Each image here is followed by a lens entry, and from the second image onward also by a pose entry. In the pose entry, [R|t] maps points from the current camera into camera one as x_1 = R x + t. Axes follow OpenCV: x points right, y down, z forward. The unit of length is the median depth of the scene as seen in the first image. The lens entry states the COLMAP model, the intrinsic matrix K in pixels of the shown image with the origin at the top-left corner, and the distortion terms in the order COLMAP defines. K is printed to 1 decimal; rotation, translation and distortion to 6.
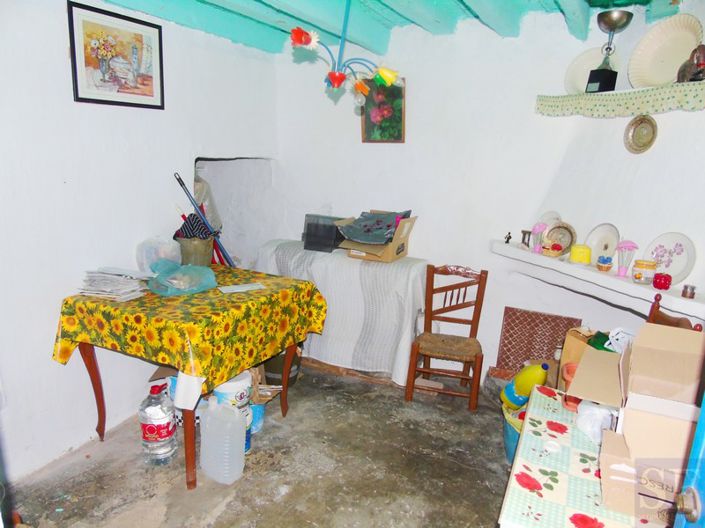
lens RADIAL K [[513.4, 0, 352.5], [0, 513.4, 264.0], [0, 0, 1]] dist [0.050478, 0.000689]
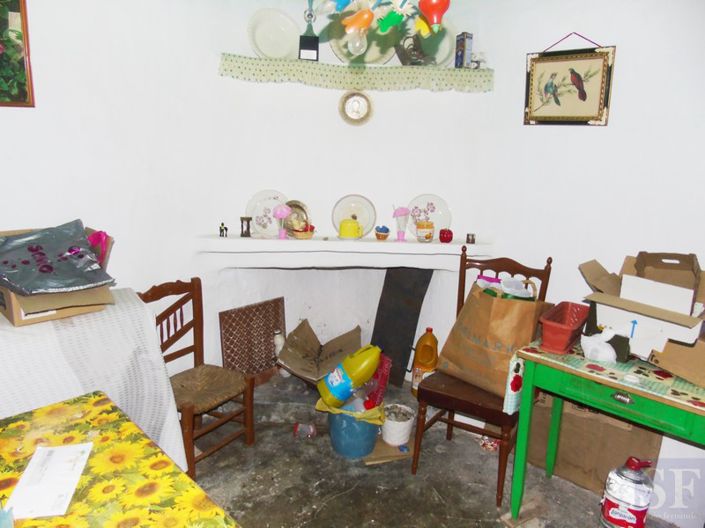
lens RADIAL K [[541.2, 0, 352.5], [0, 541.2, 264.0], [0, 0, 1]] dist [0.003400, 0.004047]
pose [[0.309993, -0.264117, 0.913316, -0.434255], [0.188260, 0.958669, 0.213334, -0.145740], [-0.931914, 0.105809, 0.346903, 0.536034]]
